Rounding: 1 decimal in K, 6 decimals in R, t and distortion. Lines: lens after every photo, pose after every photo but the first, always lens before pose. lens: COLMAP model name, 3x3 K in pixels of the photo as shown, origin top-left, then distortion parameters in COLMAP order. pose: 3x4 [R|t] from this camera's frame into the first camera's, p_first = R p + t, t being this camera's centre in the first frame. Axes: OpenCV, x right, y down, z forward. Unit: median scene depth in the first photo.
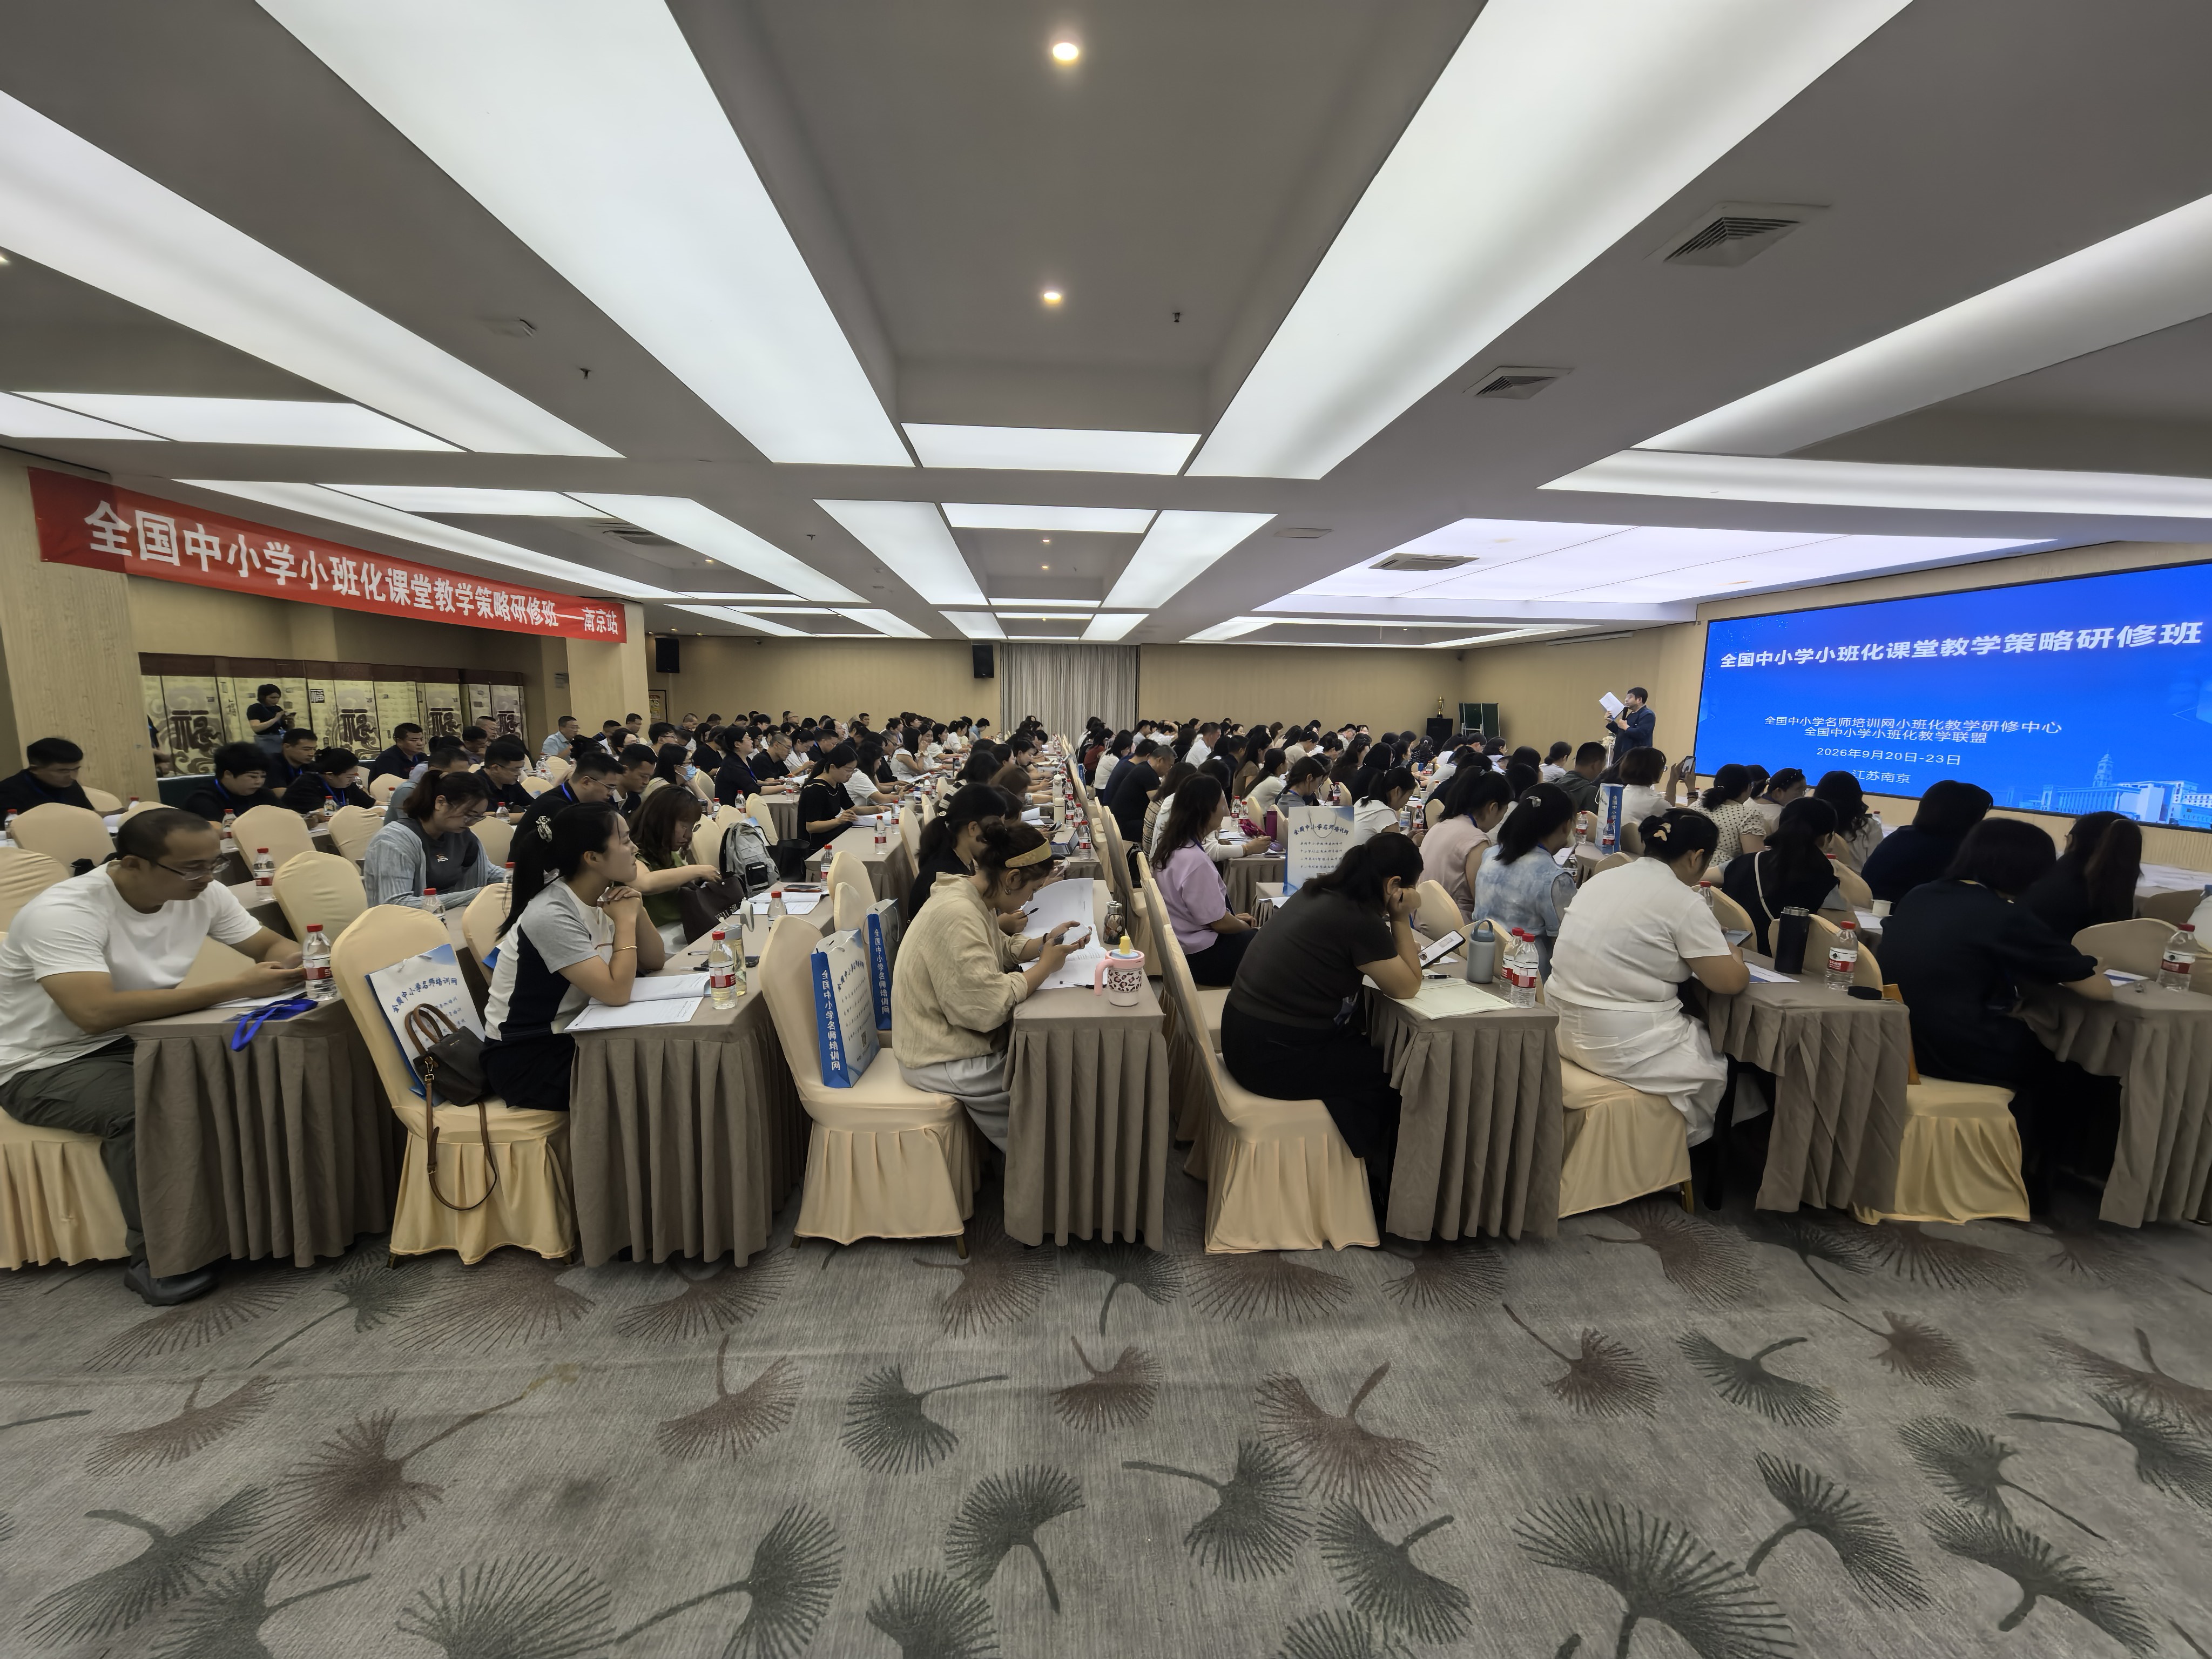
lens RADIAL K [[861.2, 0, 1106.0], [0, 861.2, 829.5], [0, 0, 1]] dist [0.017105, -0.000514]
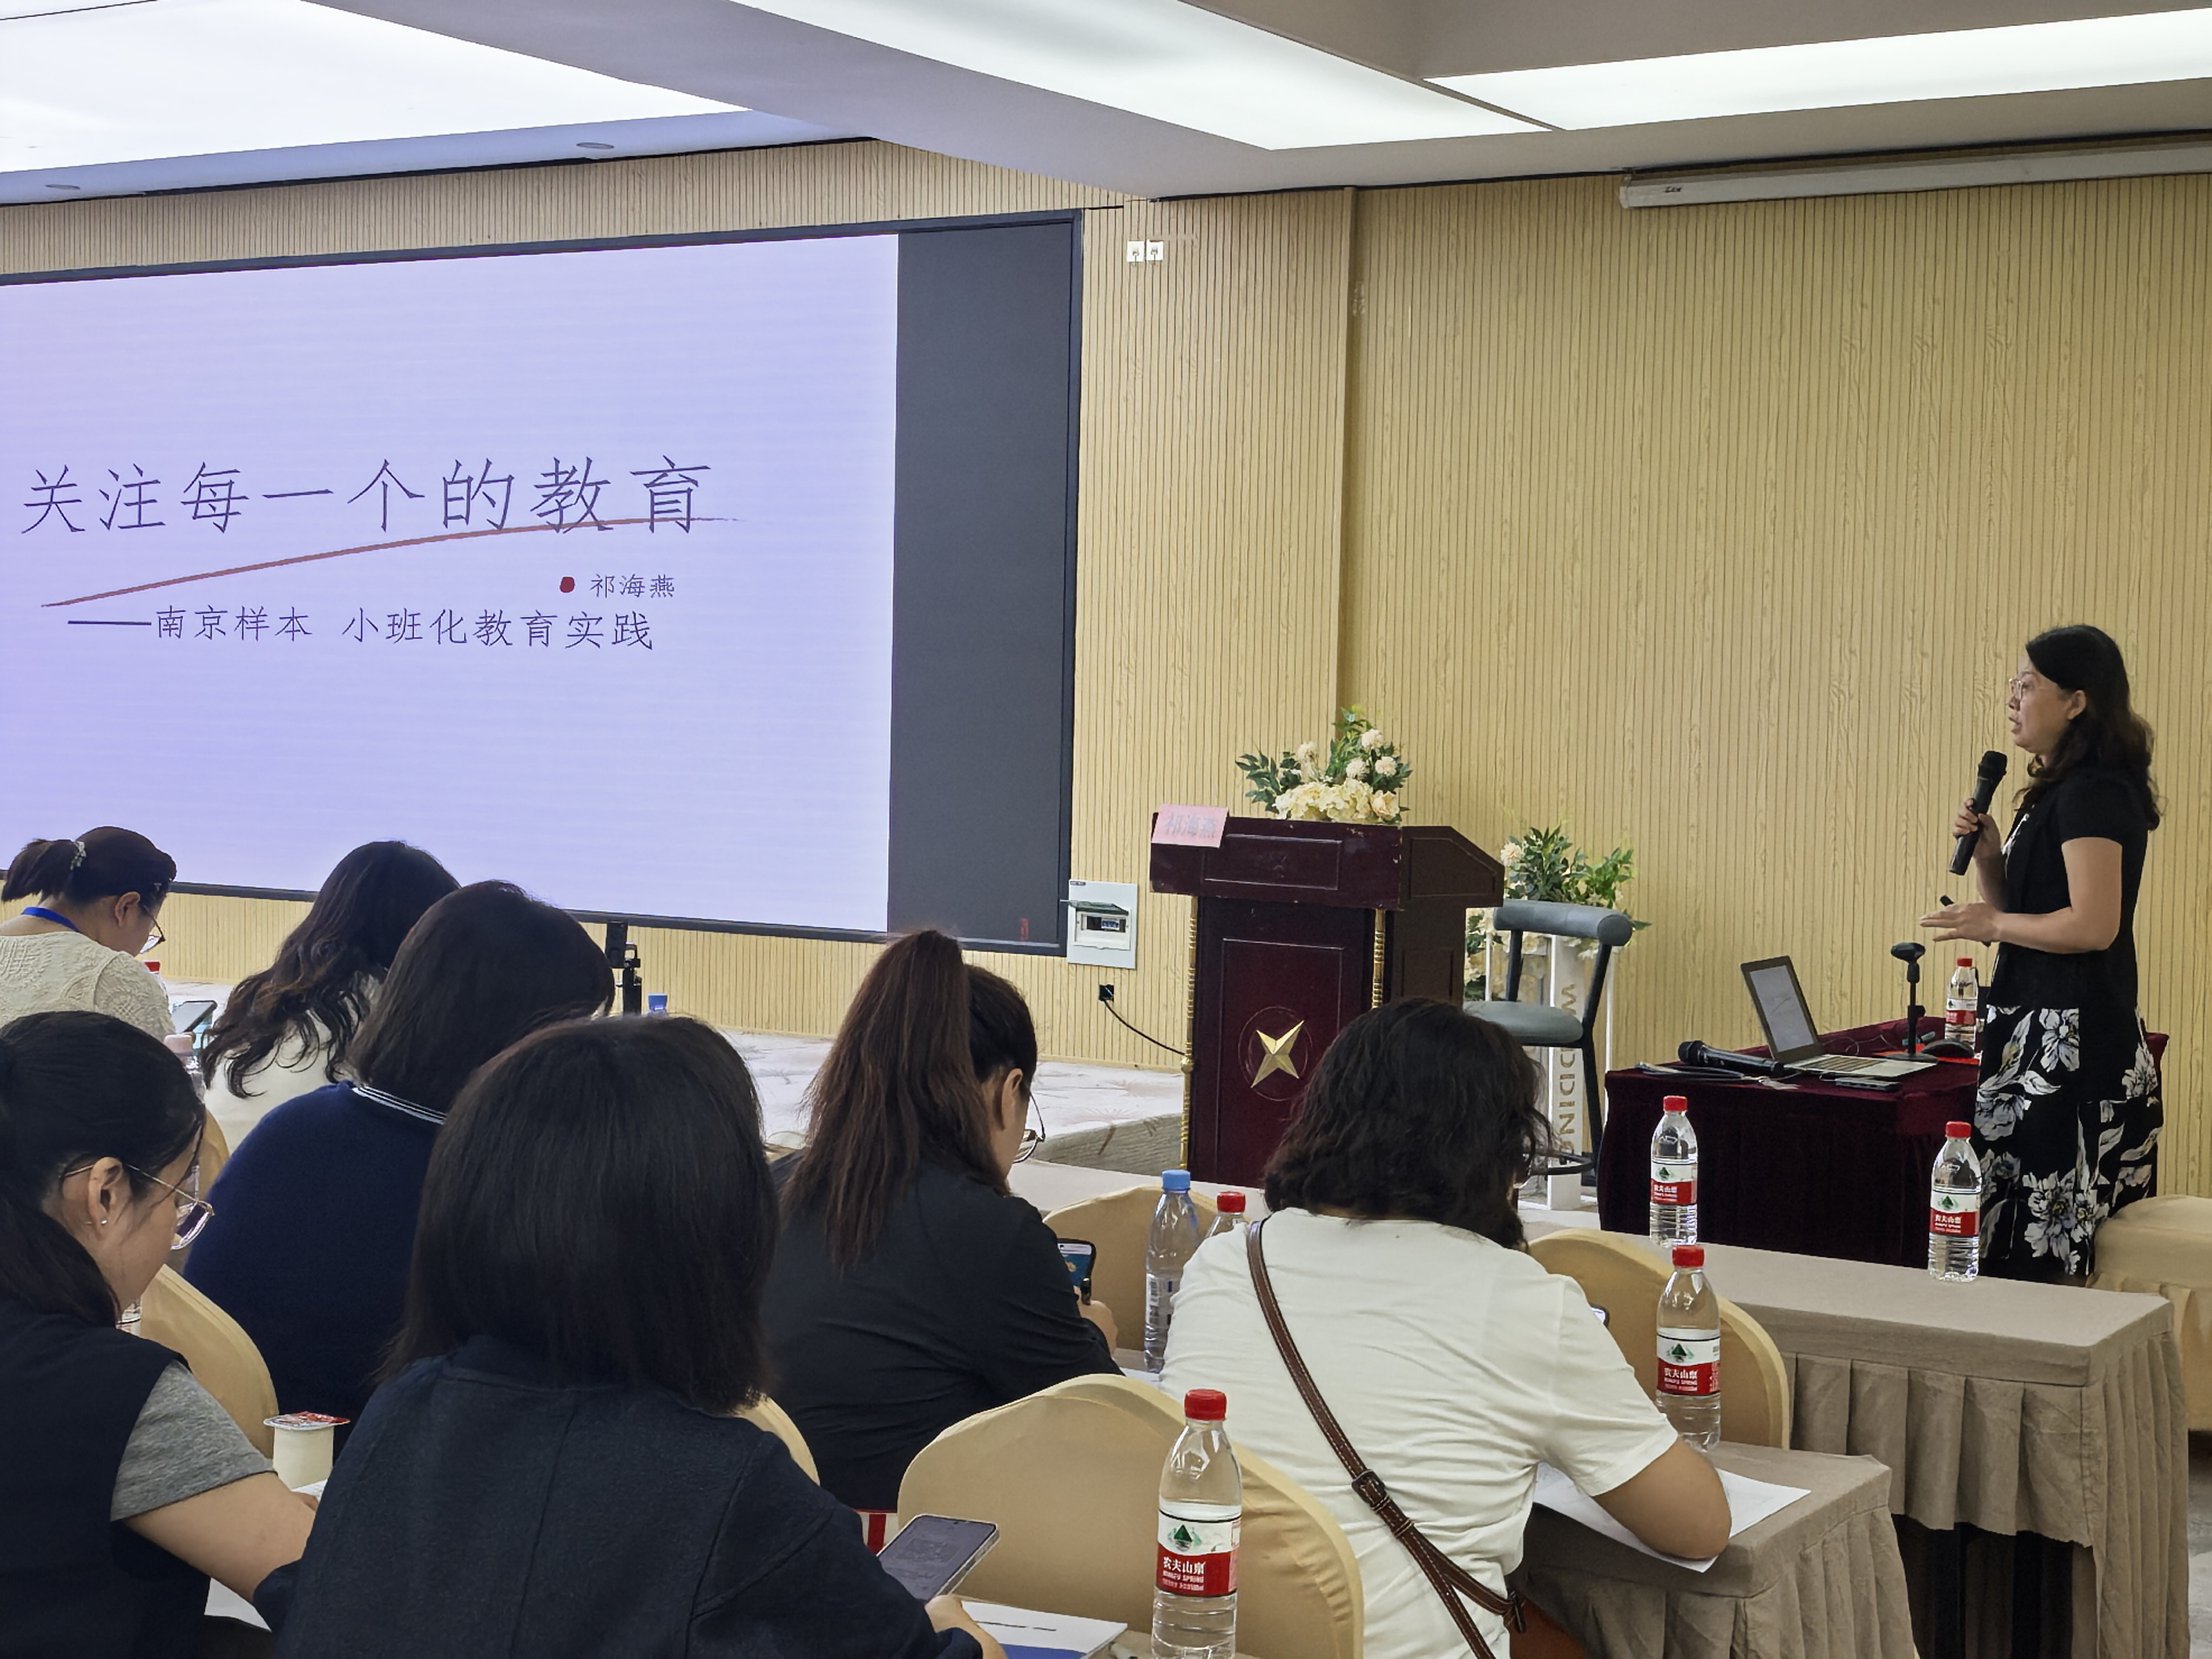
lens RADIAL K [[3672.8, 0, 1106.0], [0, 3672.8, 829.5], [0, 0, 1]] dist [0.643099, -0.019548]
pose [[0.571755, -0.043115, 0.819291, 0.398920], [0.114577, 0.993028, -0.027701, -0.057106], [-0.812384, 0.109710, 0.572709, 0.503453]]
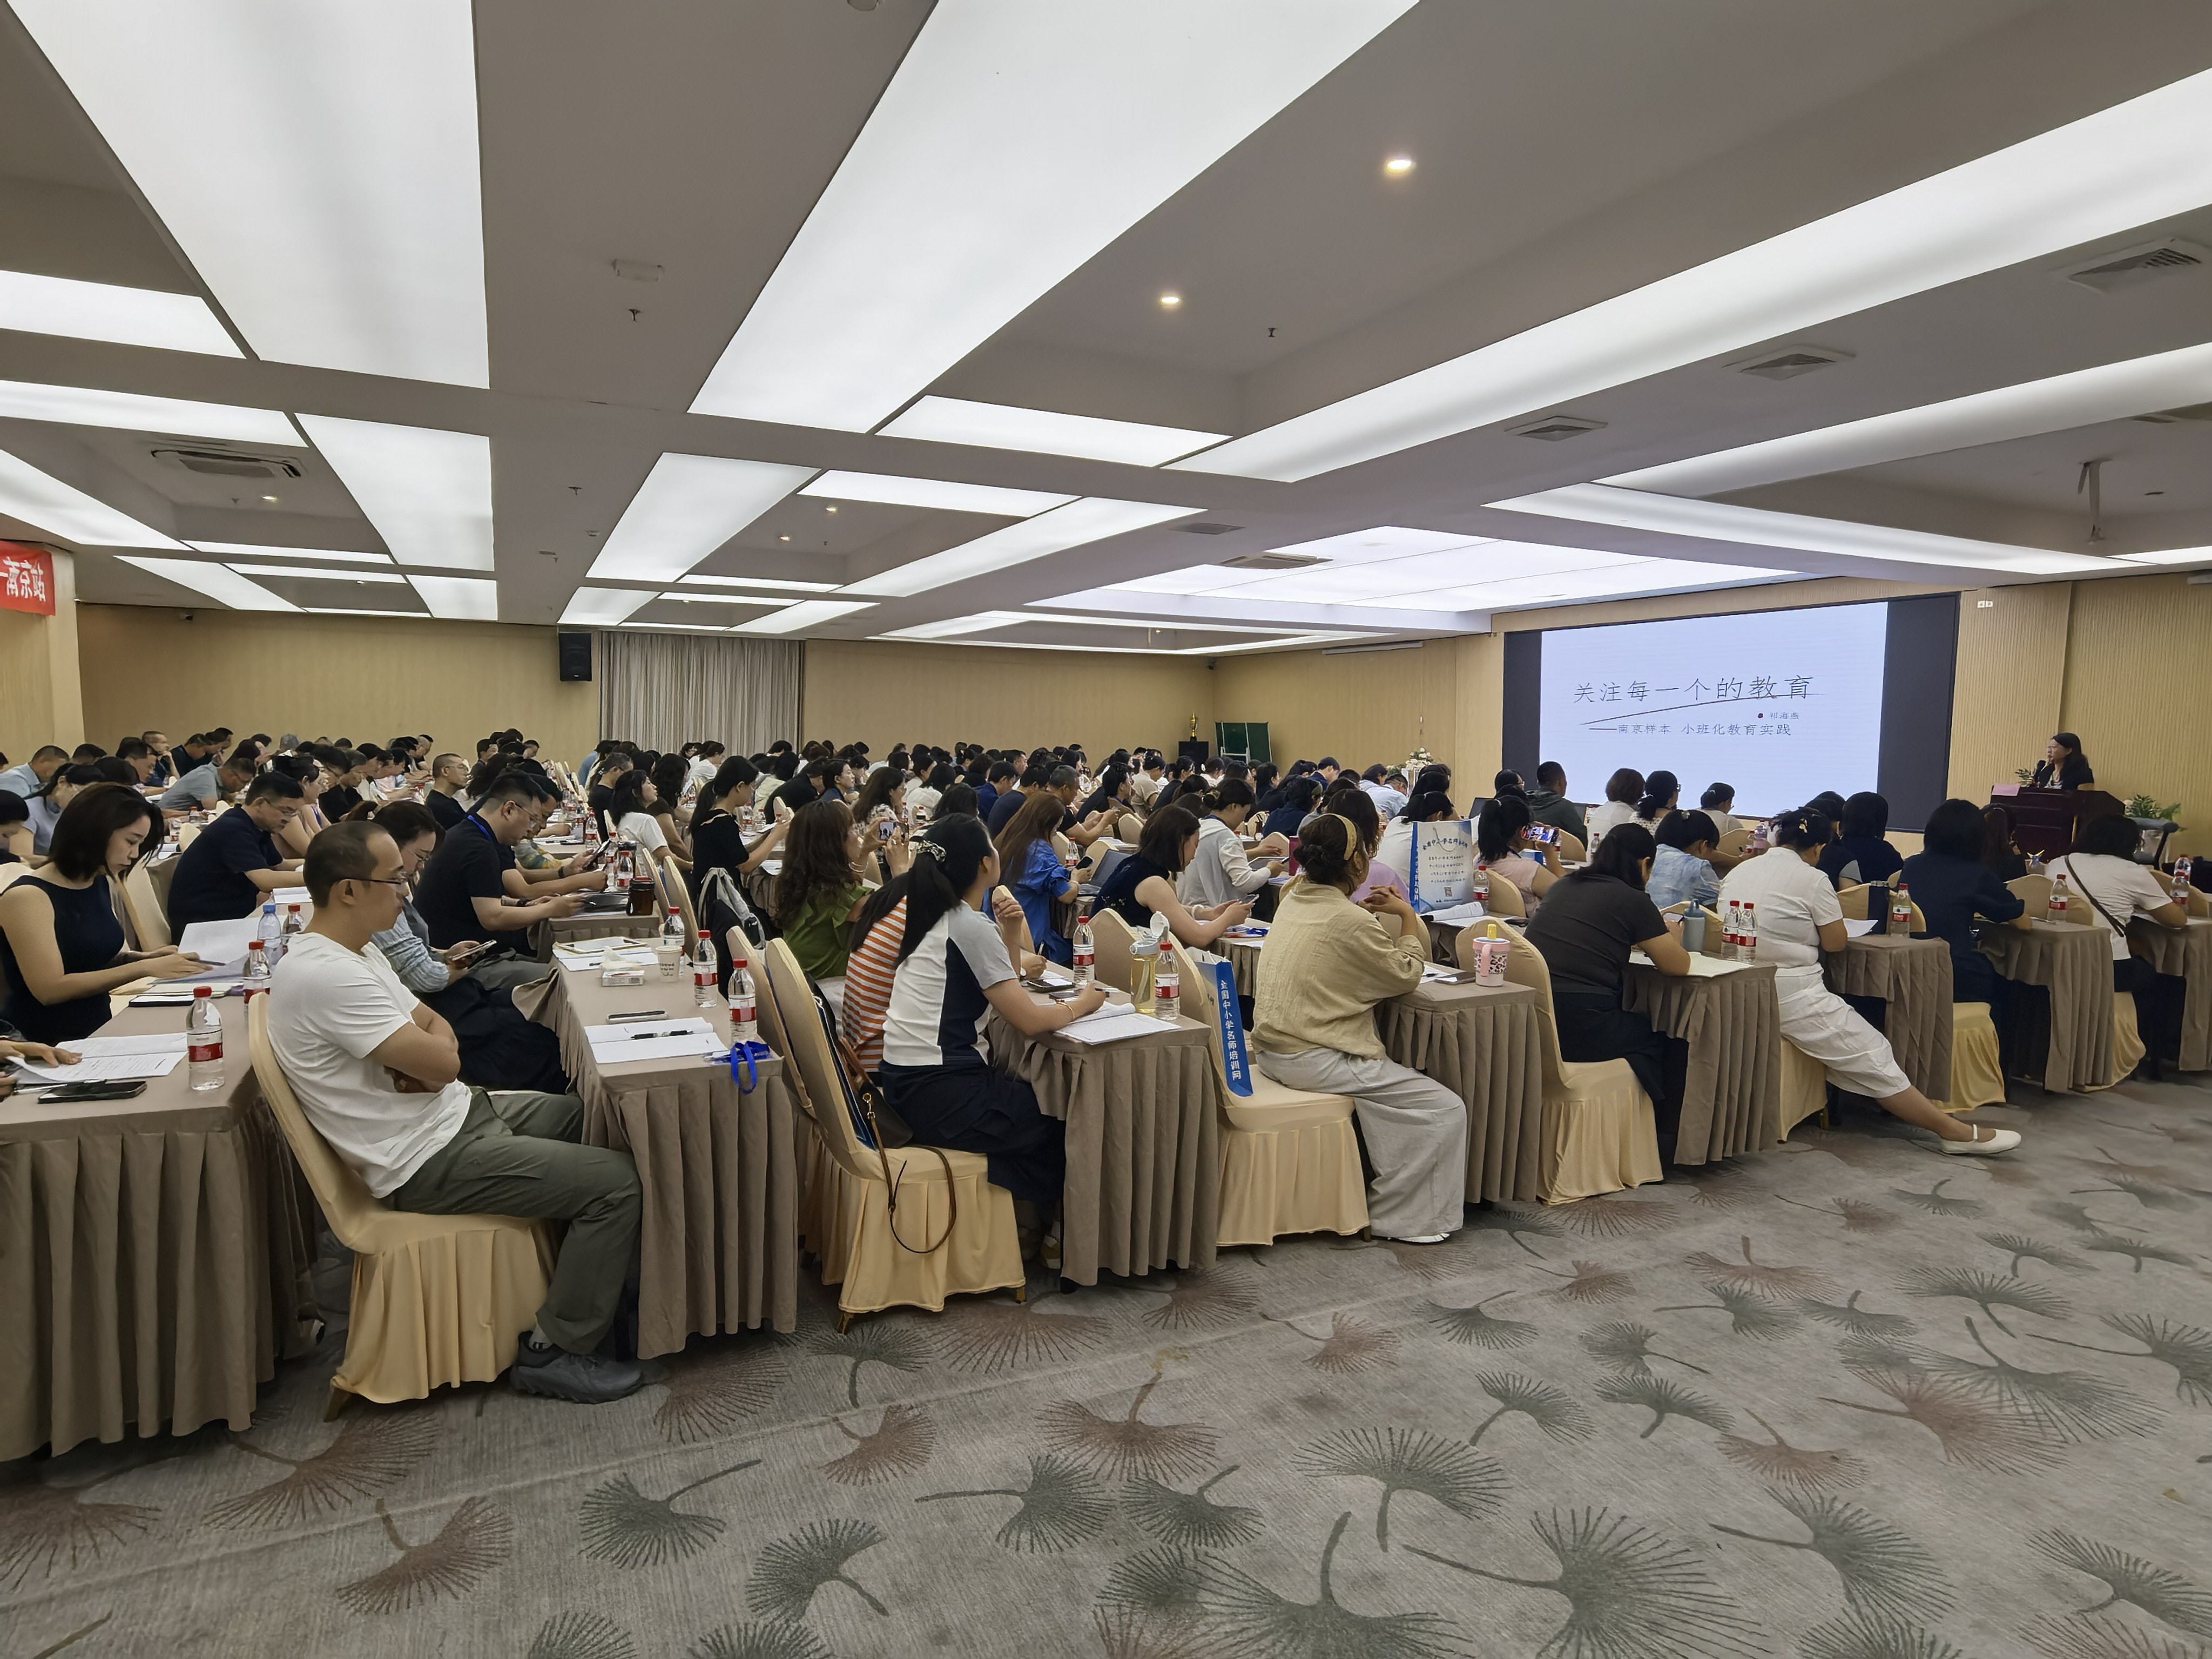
lens RADIAL K [[1265.6, 0, 1106.0], [0, 1265.6, 829.5], [0, 0, 1]] dist [-0.072400, 0.066881]
pose [[0.931521, -0.030042, 0.362444, -0.996284], [0.052601, 0.997233, -0.052531, 0.061178], [-0.359863, 0.067998, 0.930524, -0.329172]]
